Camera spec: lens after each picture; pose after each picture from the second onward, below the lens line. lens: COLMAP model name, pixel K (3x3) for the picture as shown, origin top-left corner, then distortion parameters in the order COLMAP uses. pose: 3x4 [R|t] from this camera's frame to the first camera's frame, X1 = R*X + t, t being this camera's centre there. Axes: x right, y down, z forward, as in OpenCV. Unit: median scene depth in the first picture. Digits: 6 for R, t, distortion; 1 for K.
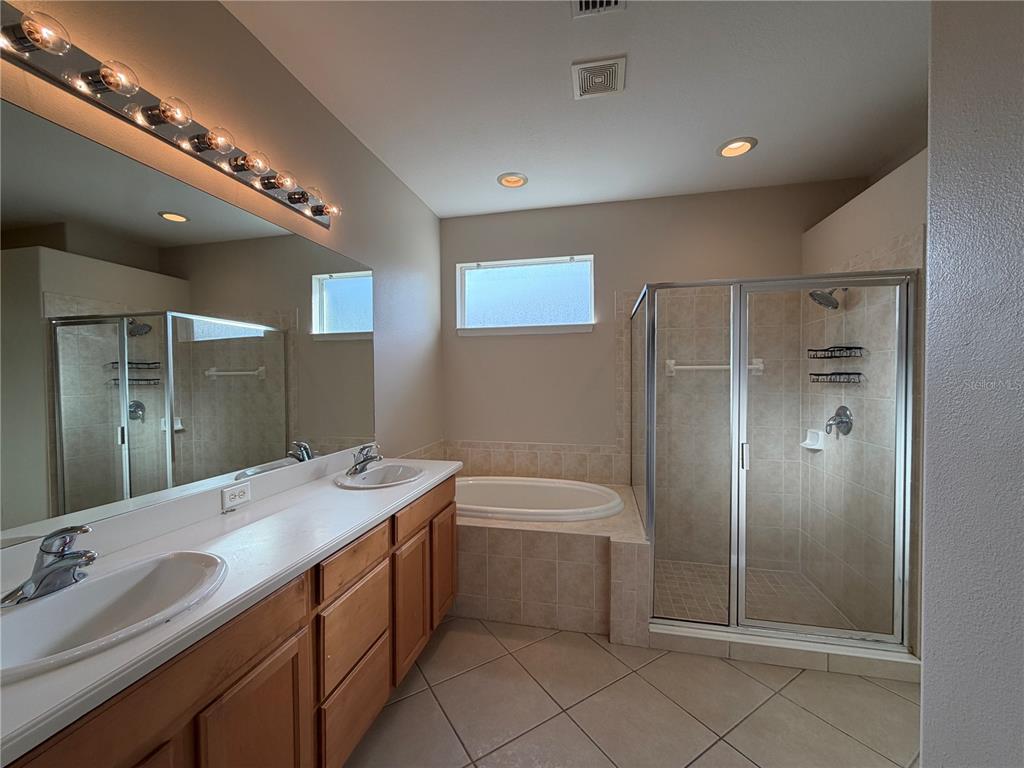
lens RADIAL K [[409.1, 0, 512.0], [0, 409.1, 384.0], [0, 0, 1]] dist [0.000607, 0.000033]
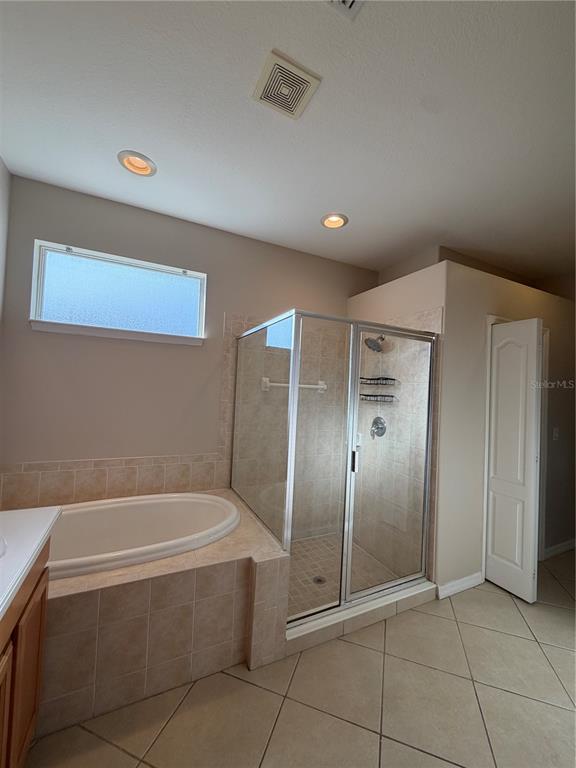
lens RADIAL K [[306.8, 0, 290.0], [0, 306.8, 382.8], [0, 0, 1]] dist [0.000607, 0.000033]
pose [[0.781374, 0.052338, 0.621864, -0.149939], [-0.038553, 0.998622, -0.035605, -0.018553], [-0.622871, 0.003846, 0.782315, 0.327033]]
